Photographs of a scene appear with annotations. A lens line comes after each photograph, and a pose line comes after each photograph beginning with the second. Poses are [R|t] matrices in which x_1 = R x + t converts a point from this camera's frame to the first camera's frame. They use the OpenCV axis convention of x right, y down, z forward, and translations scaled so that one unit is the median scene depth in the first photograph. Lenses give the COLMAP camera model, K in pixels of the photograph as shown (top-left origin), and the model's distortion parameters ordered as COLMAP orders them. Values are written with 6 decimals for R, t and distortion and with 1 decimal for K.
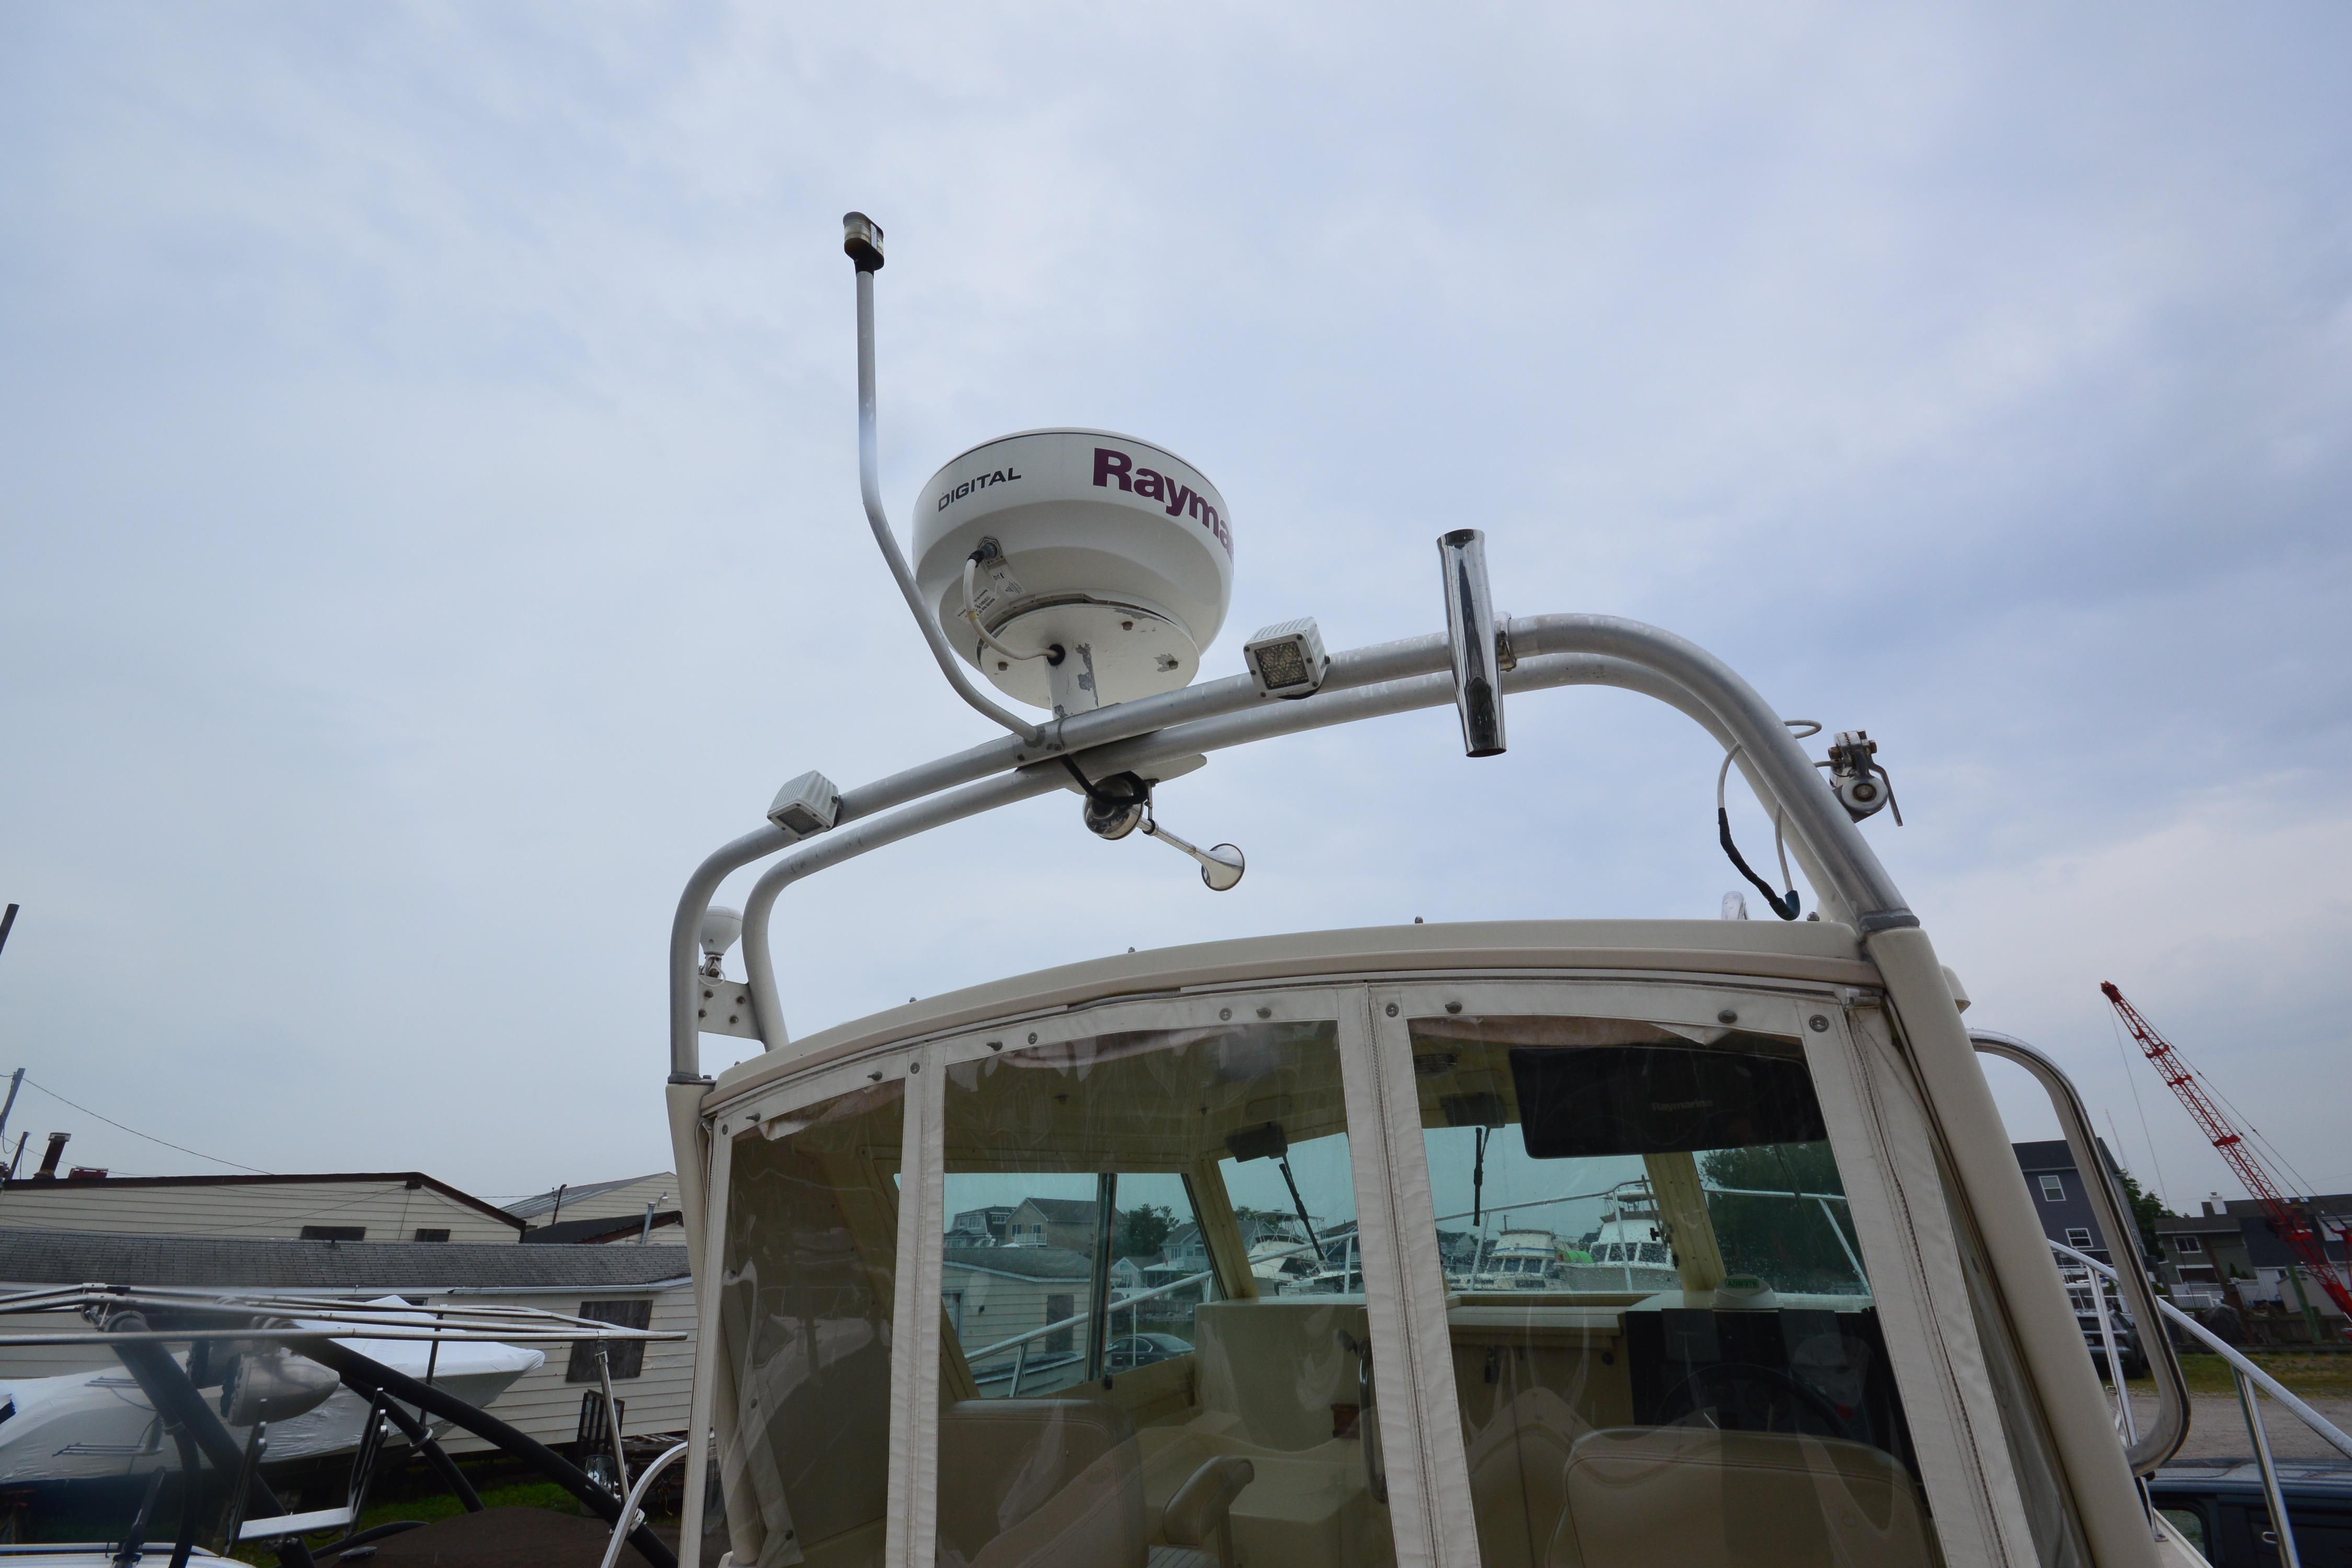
lens RADIAL K [[1045.6, 0, 1165.7], [0, 1045.6, 778.4], [0, 0, 1]] dist [0.007268, -0.010488]
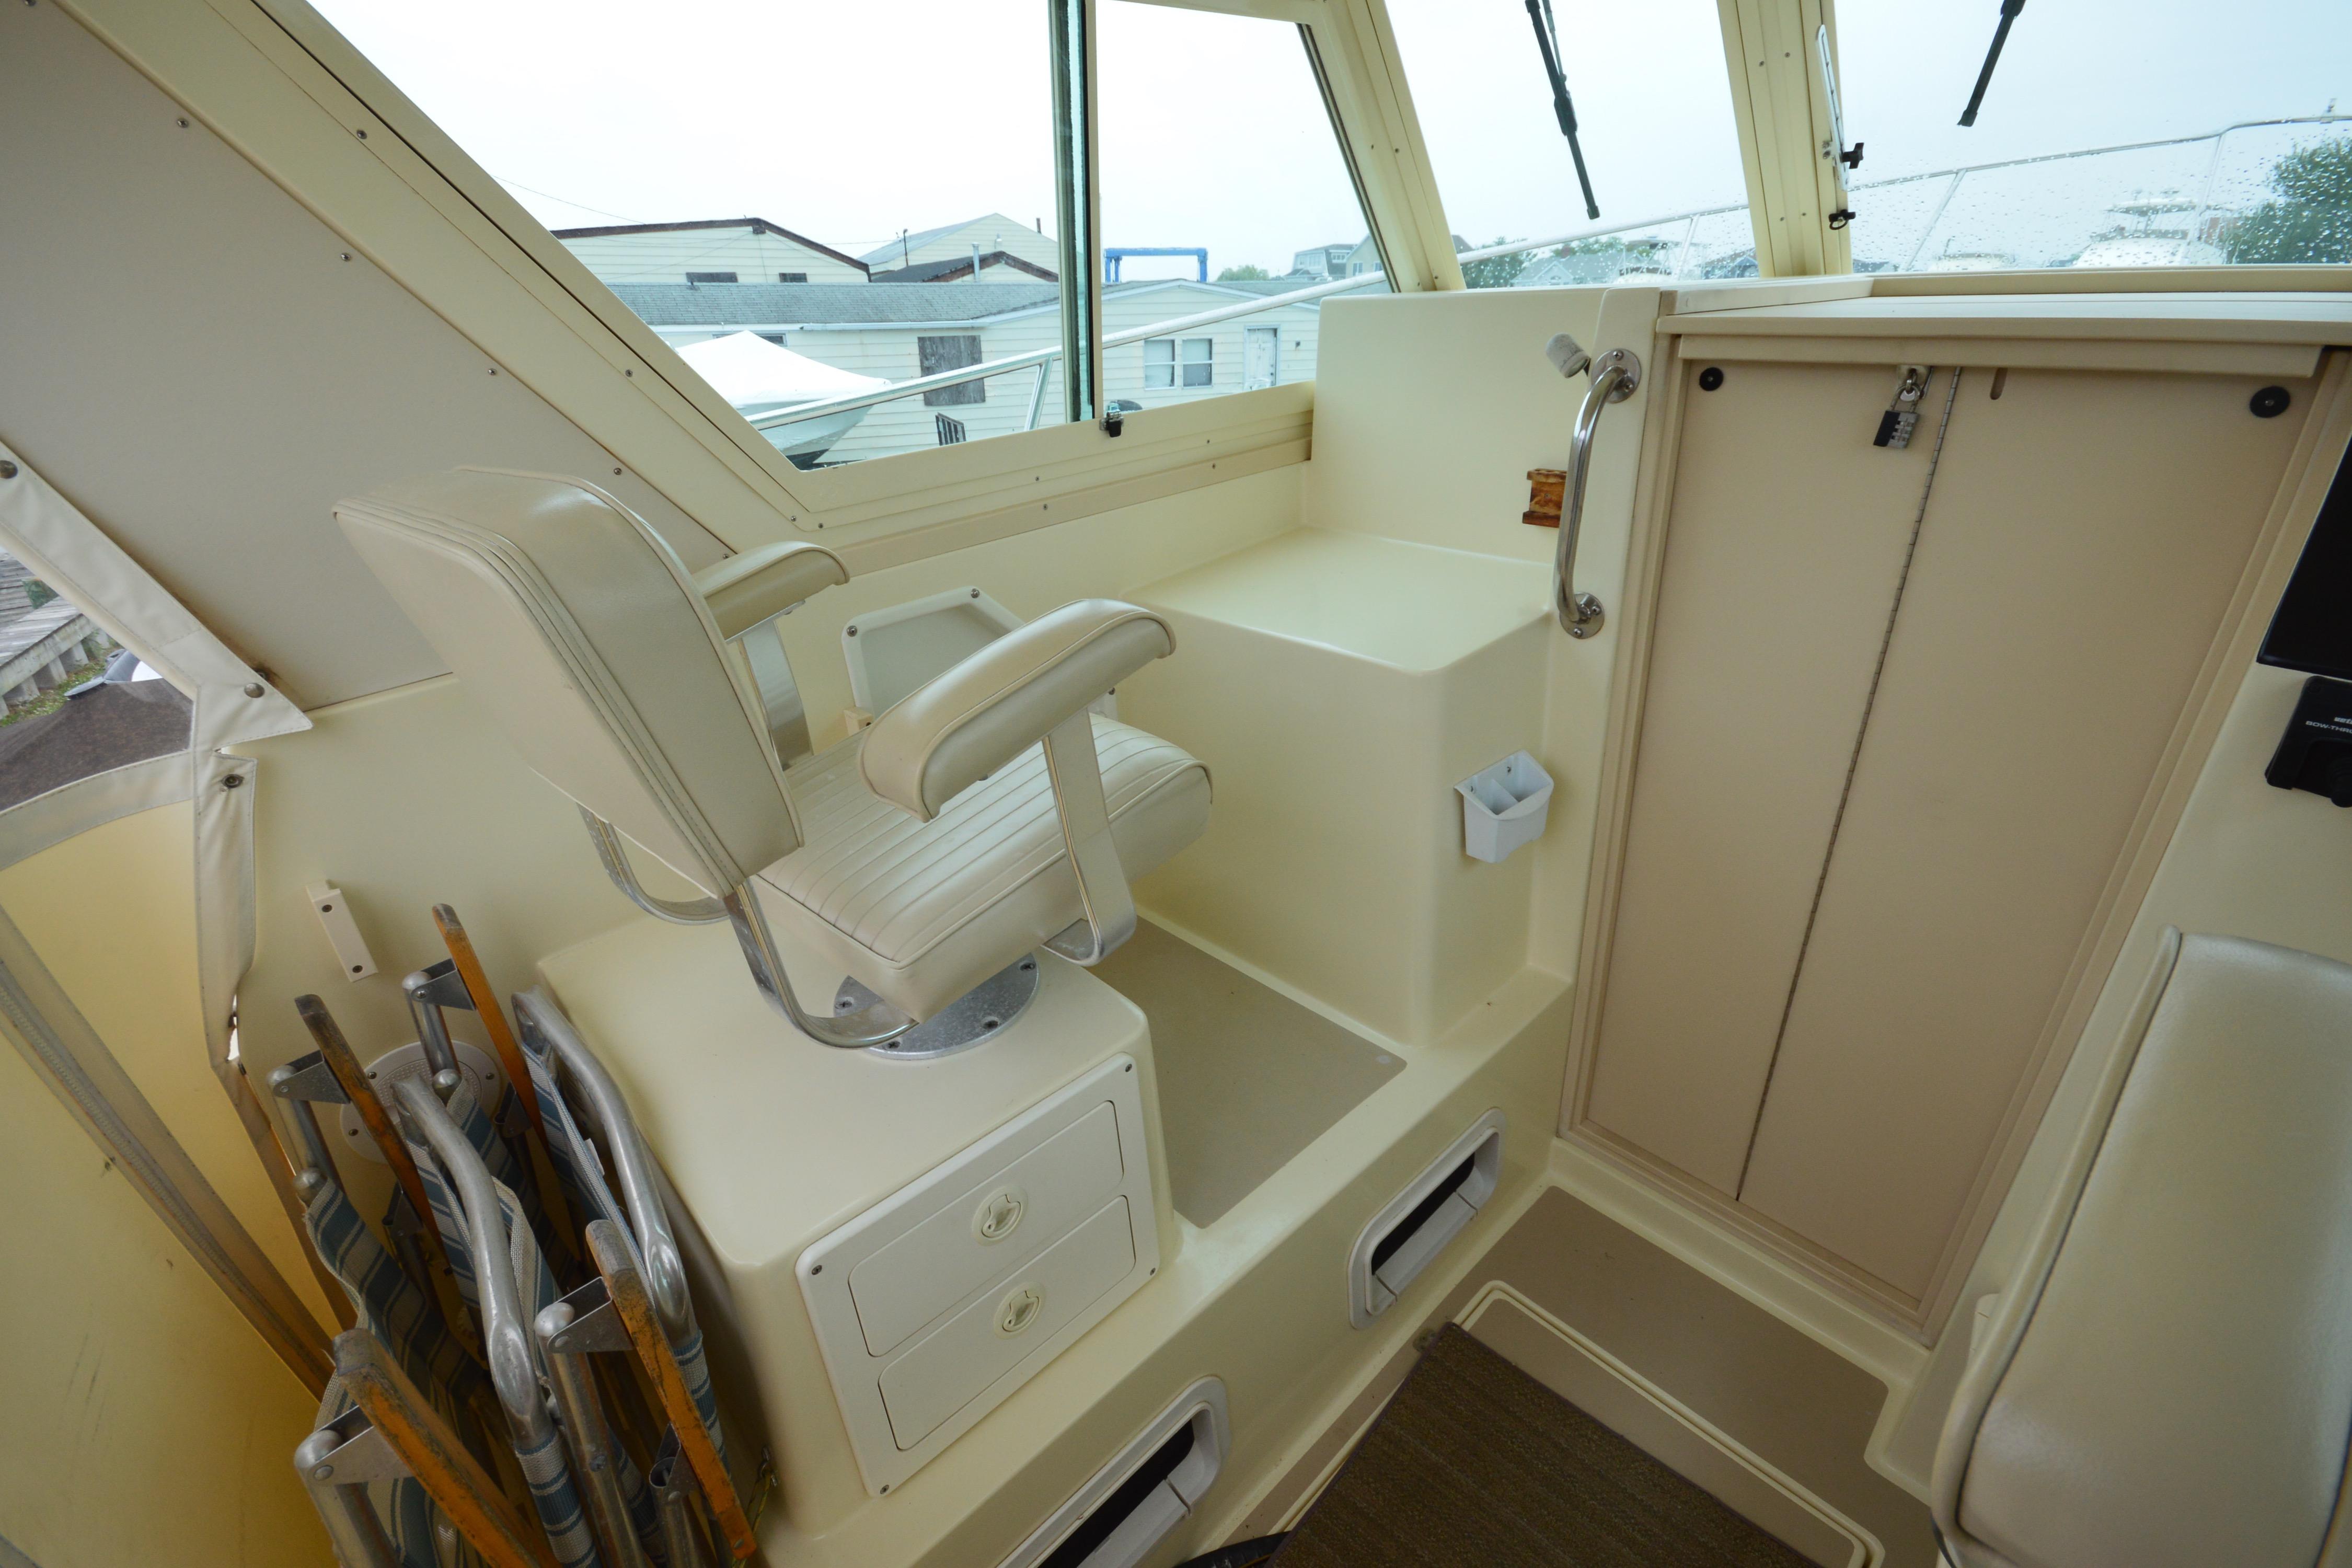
lens RADIAL K [[1045.6, 0, 1167.6], [0, 1045.6, 772.8], [0, 0, 1]] dist [0.007268, -0.010488]
pose [[0.956131, 0.111719, -0.270800, 0.025433], [0.131005, 0.663759, 0.736384, 0.049717], [0.262015, -0.739555, 0.620005, 0.089073]]
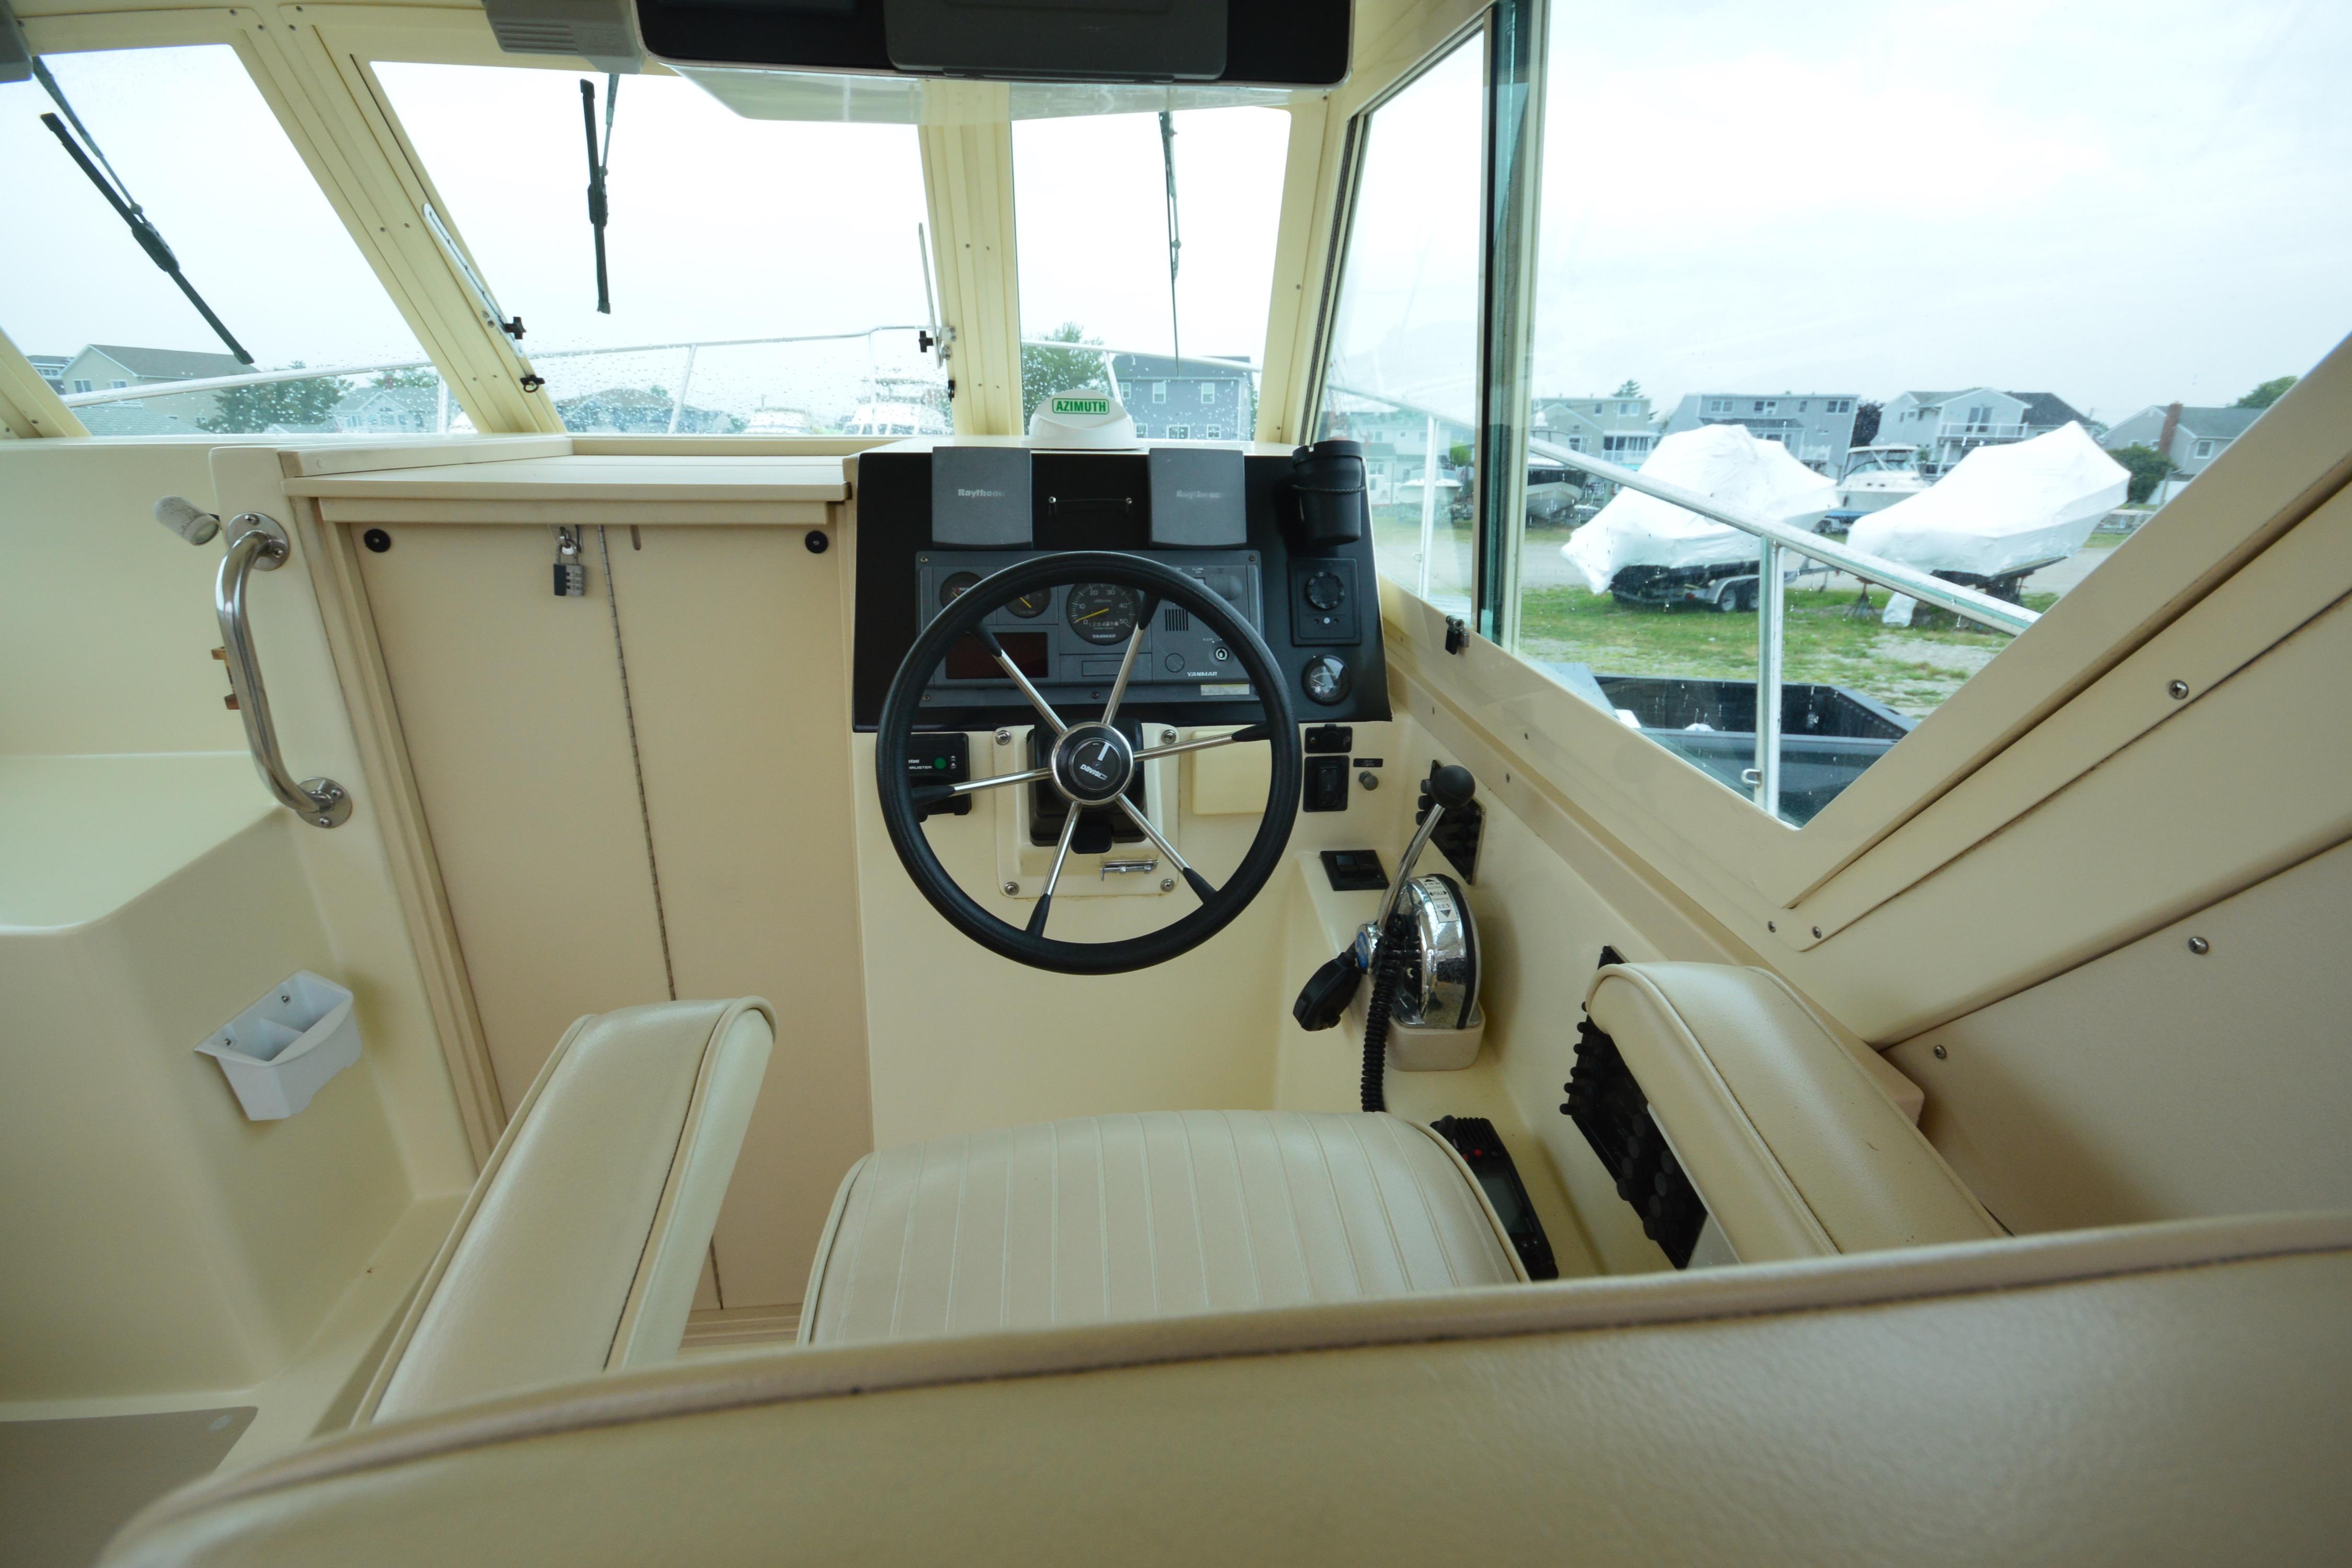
lens RADIAL K [[1045.6, 0, 1169.1], [0, 1045.6, 770.3], [0, 0, 1]] dist [0.007268, -0.010488]
pose [[0.801032, -0.160002, 0.576842, 0.039140], [-0.269275, 0.764314, 0.585931, 0.046588], [-0.534639, -0.624679, 0.569155, 0.086833]]
